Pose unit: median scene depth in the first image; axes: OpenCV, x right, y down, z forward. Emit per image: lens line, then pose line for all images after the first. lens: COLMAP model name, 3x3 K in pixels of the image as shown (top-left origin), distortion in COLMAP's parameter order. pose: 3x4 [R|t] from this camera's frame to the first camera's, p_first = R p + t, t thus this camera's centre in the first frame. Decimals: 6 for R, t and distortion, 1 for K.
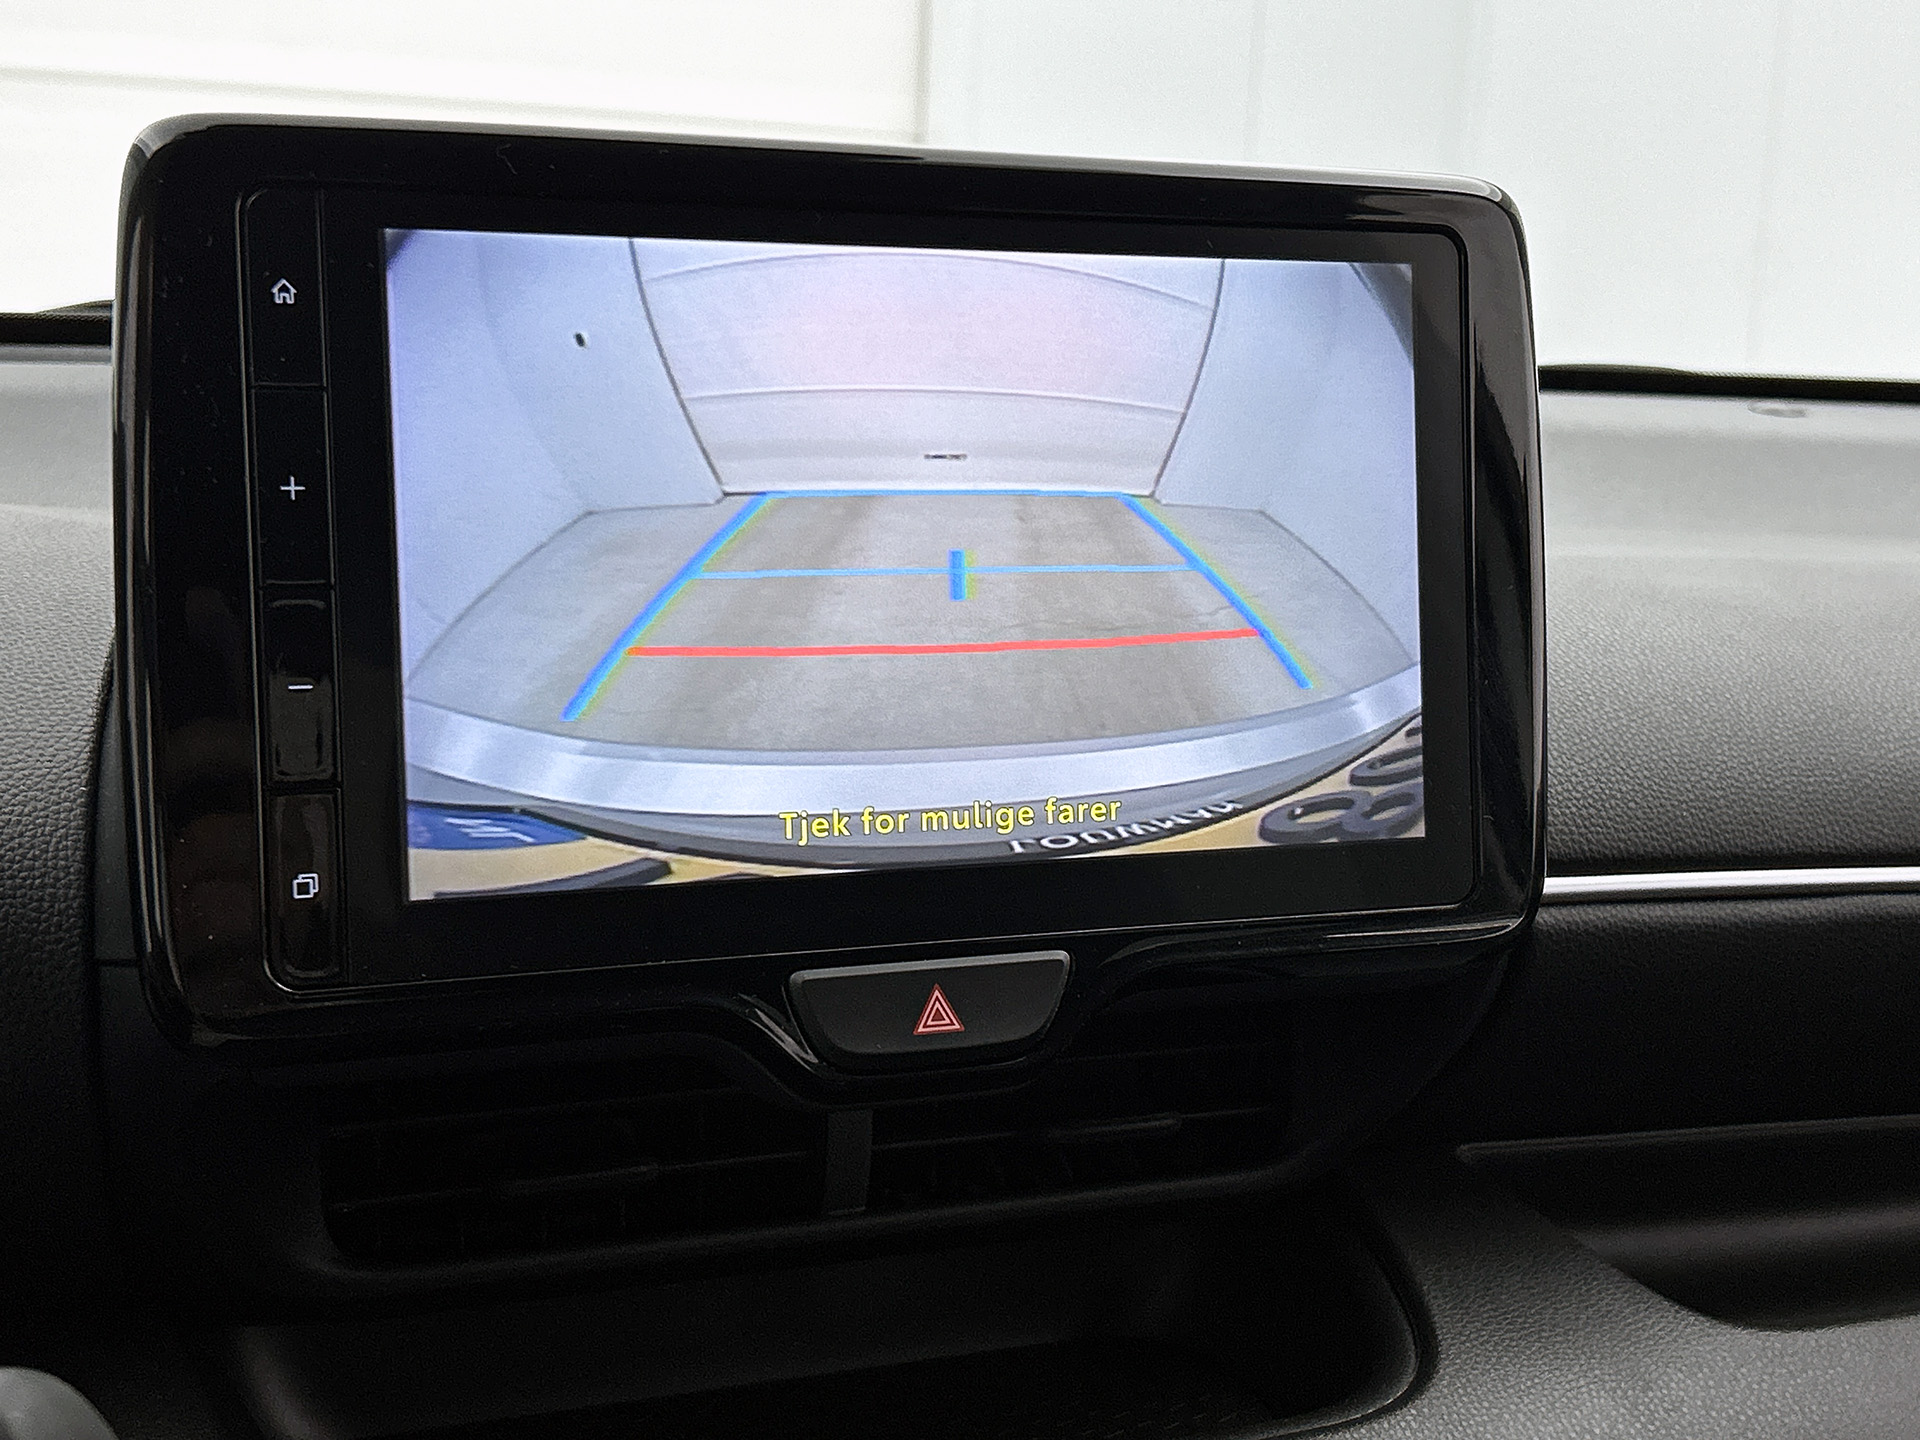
lens RADIAL K [[2619.2, 0, 960.0], [0, 2619.2, 720.0], [0, 0, 1]] dist [0.054166, -0.046457]
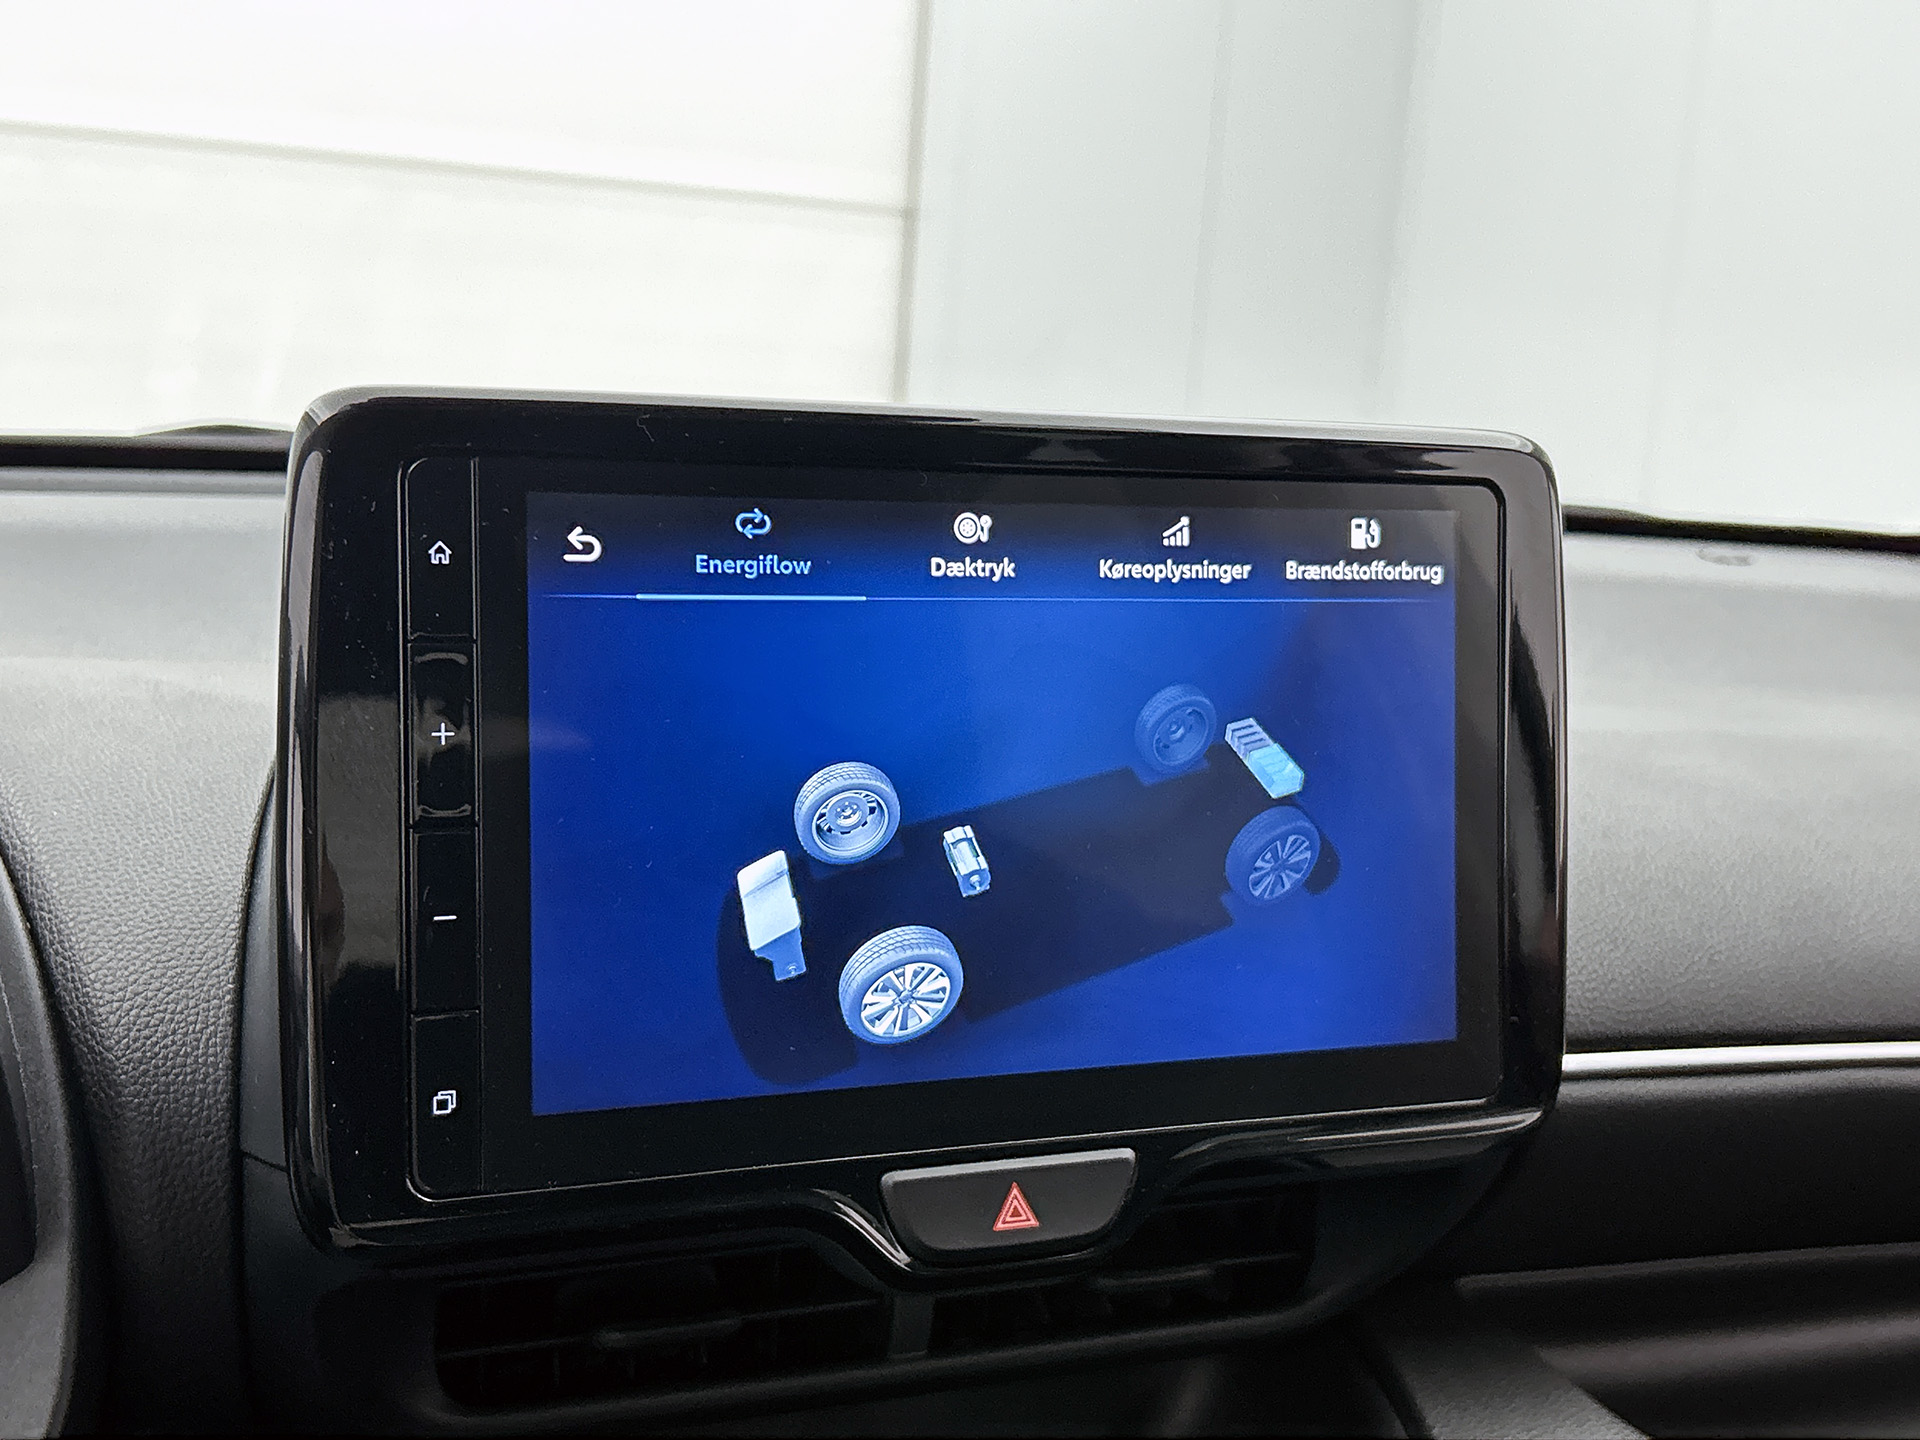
lens RADIAL K [[2354.3, 0, 960.0], [0, 2354.3, 720.0], [0, 0, 1]] dist [0.059512, -0.092233]
pose [[0.999595, 0.024422, 0.014590, -0.050886], [-0.024413, 0.999702, -0.000816, -0.089812], [-0.014605, 0.000459, 0.999893, 0.024795]]
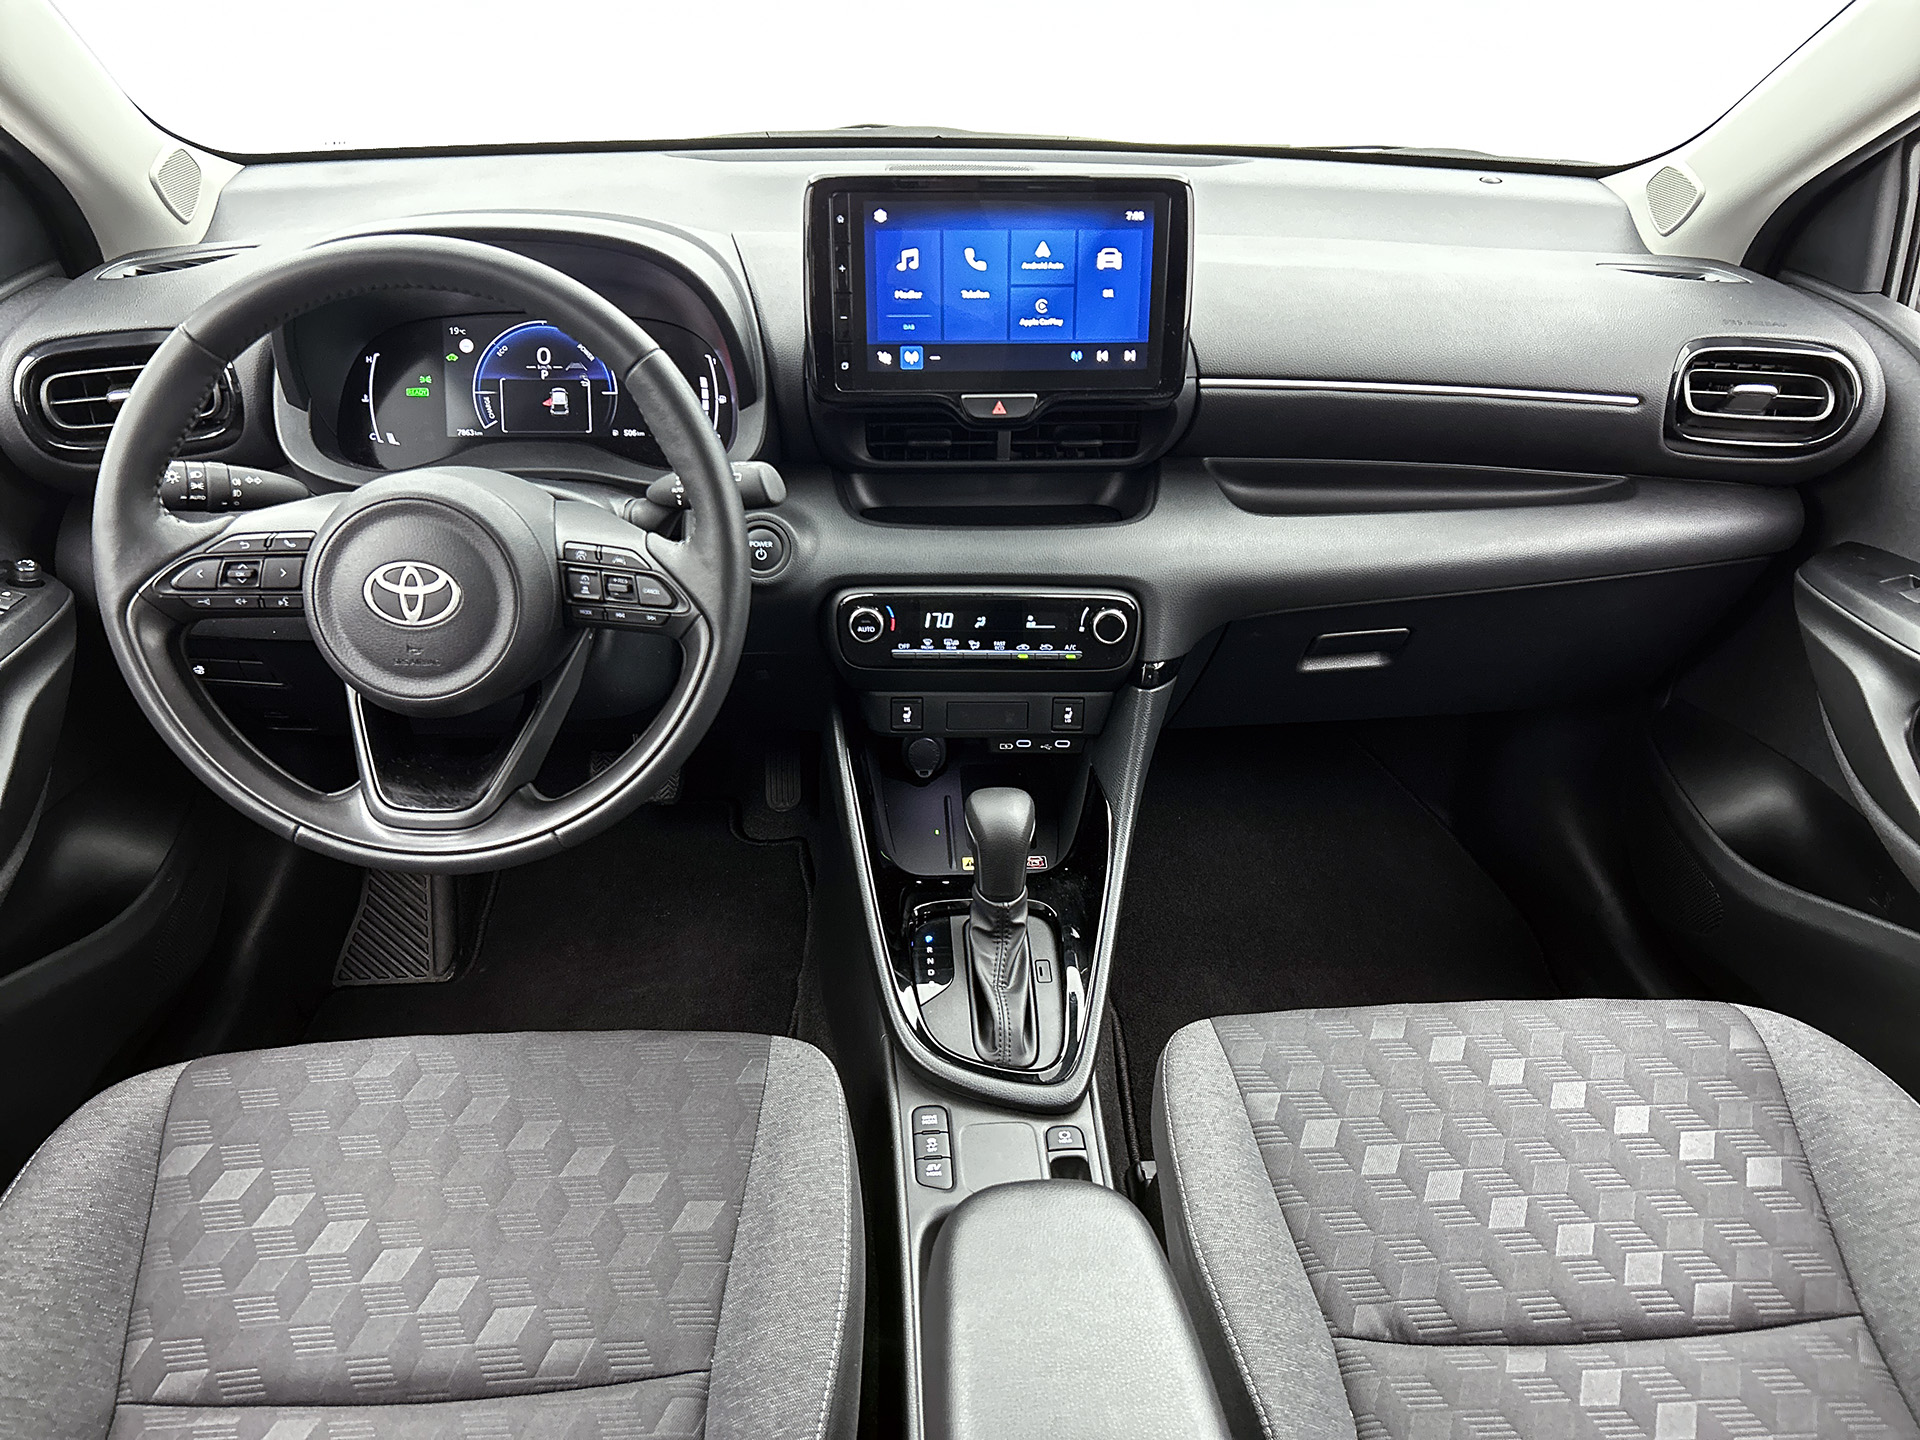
lens RADIAL K [[1455.3, 0, 960.0], [0, 1455.3, 720.0], [0, 0, 1]] dist [0.037450, -0.047459]
pose [[0.949331, 0.148505, -0.276978, 0.619274], [-0.043649, 0.935077, 0.351747, -0.221480], [0.311232, -0.321835, 0.894180, -1.149028]]
